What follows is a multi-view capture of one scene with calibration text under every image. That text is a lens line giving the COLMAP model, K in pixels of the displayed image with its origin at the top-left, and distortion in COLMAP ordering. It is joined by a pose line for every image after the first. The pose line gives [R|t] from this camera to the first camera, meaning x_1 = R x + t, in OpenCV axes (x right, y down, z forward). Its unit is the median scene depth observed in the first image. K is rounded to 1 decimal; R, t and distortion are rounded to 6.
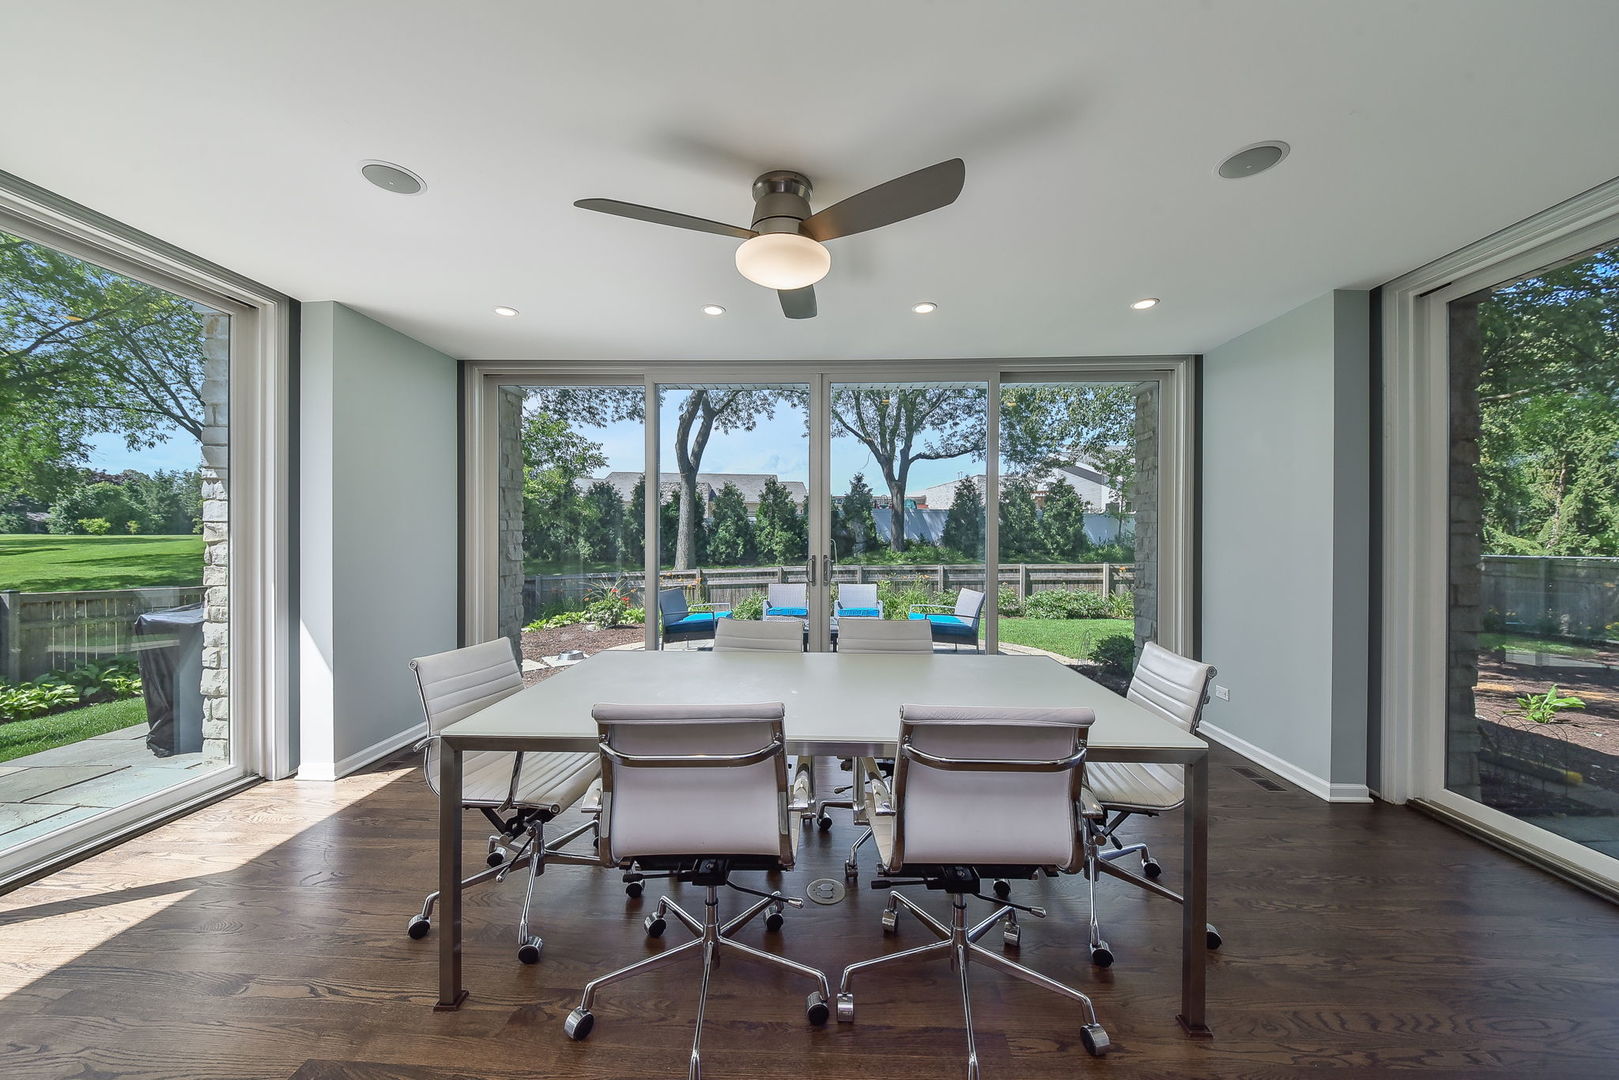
lens RADIAL K [[573.5, 0, 809.5], [0, 573.5, 540.0], [0, 0, 1]] dist [0.010747, -0.005490]
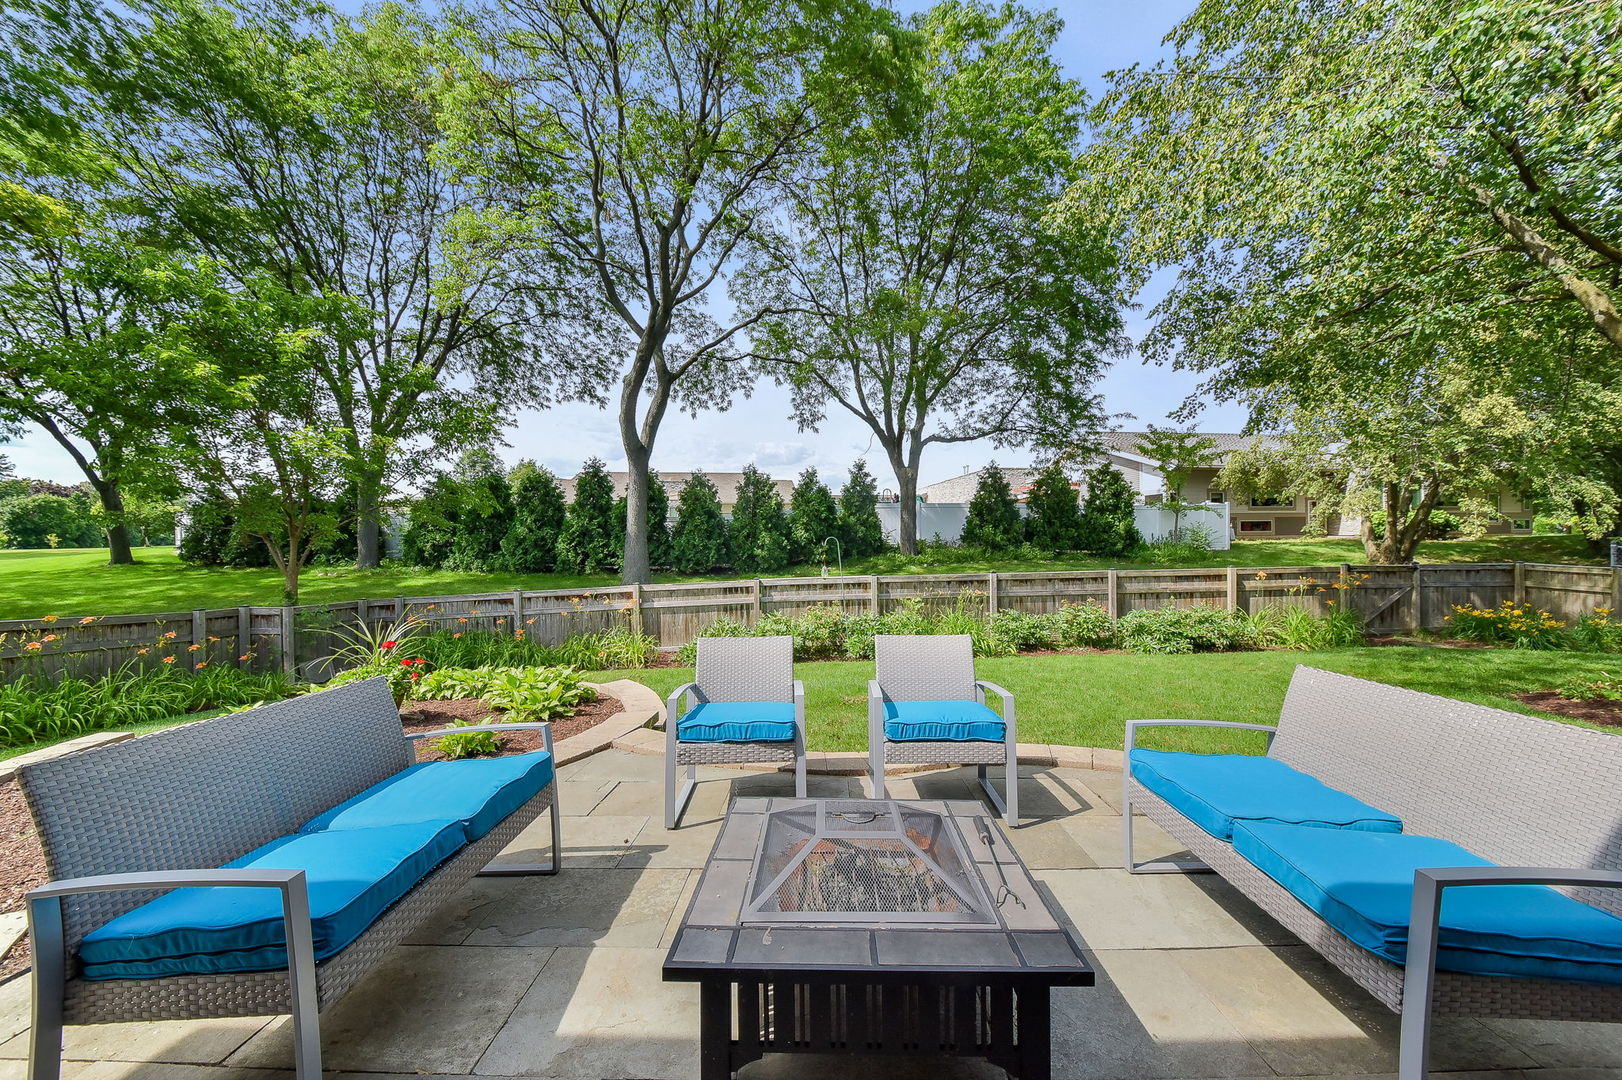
lens RADIAL K [[574.6, 0, 811.0], [0, 574.6, 540.0], [0, 0, 1]] dist [0.010747, -0.005490]
pose [[0.999696, -0.013774, 0.020461, -0.000952], [0.014004, 0.999840, -0.011113, 0.005892], [-0.020304, 0.011396, 0.999729, 0.211563]]
